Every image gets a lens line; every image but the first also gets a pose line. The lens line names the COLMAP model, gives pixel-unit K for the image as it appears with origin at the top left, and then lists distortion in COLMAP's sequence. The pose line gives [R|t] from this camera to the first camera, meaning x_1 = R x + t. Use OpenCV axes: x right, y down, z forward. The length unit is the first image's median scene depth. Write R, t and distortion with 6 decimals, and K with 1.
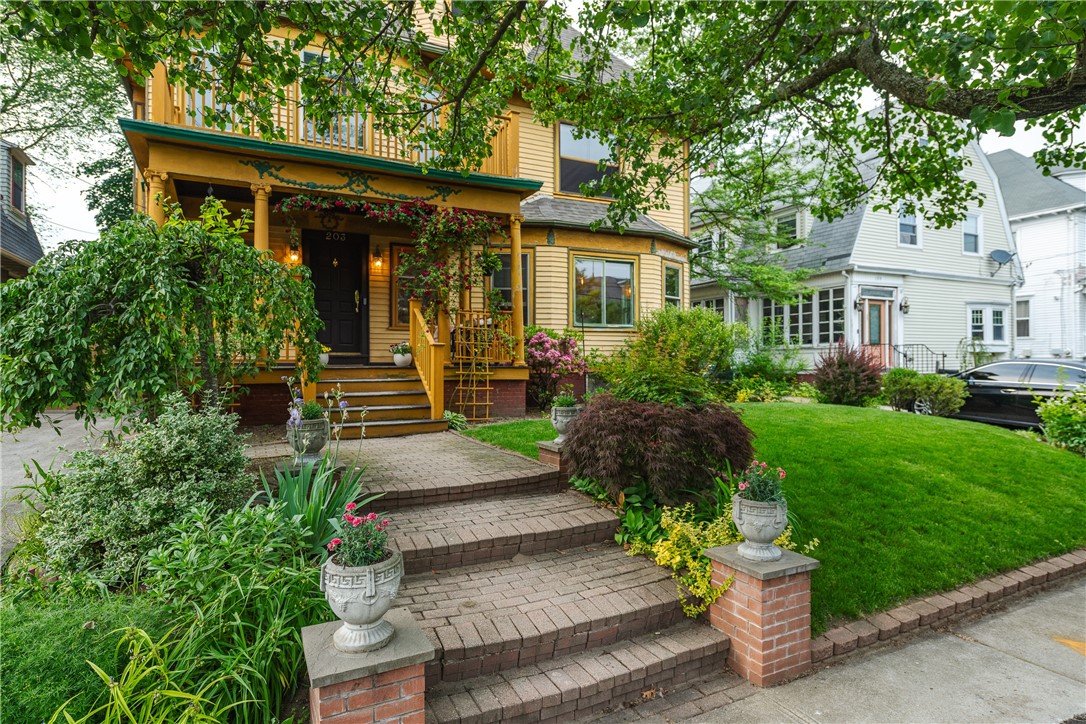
lens RADIAL K [[609.9, 0, 542.9], [0, 609.9, 360.2], [0, 0, 1]] dist [0.007189, 0.000873]
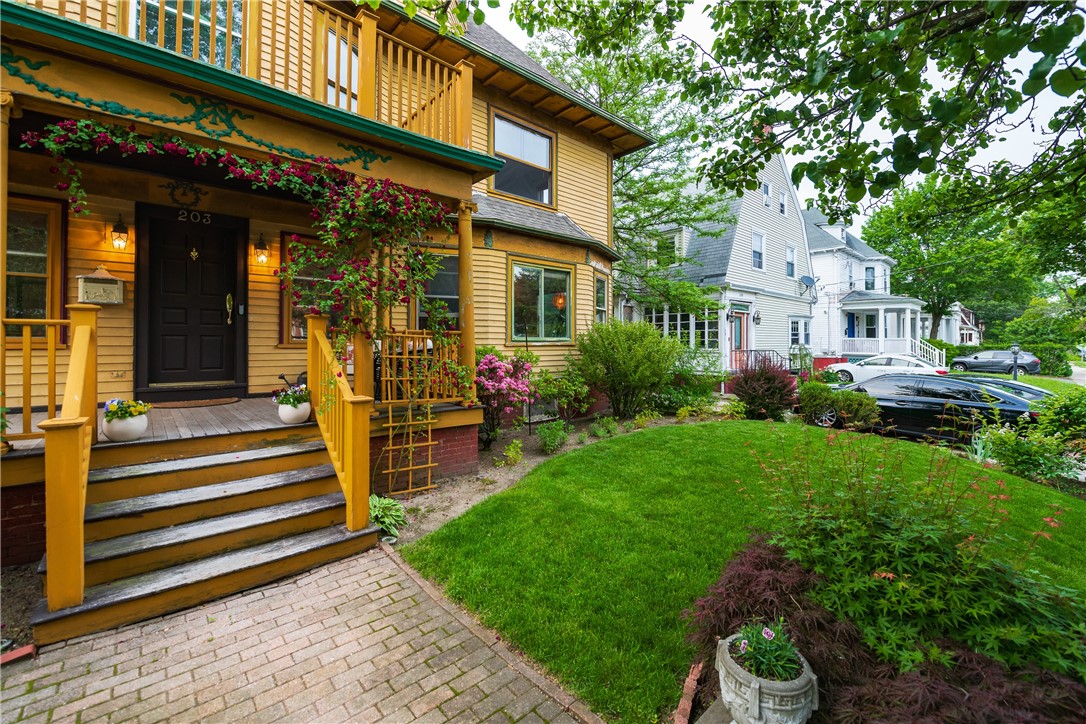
lens RADIAL K [[458.8, 0, 559.0], [0, 458.8, 344.1], [0, 0, 1]] dist [-0.024689, -0.000242]
pose [[0.960339, 0.004168, 0.278803, -0.085022], [-0.004434, 0.999990, 0.000321, -0.061472], [-0.278799, -0.001544, 0.960348, 0.406531]]
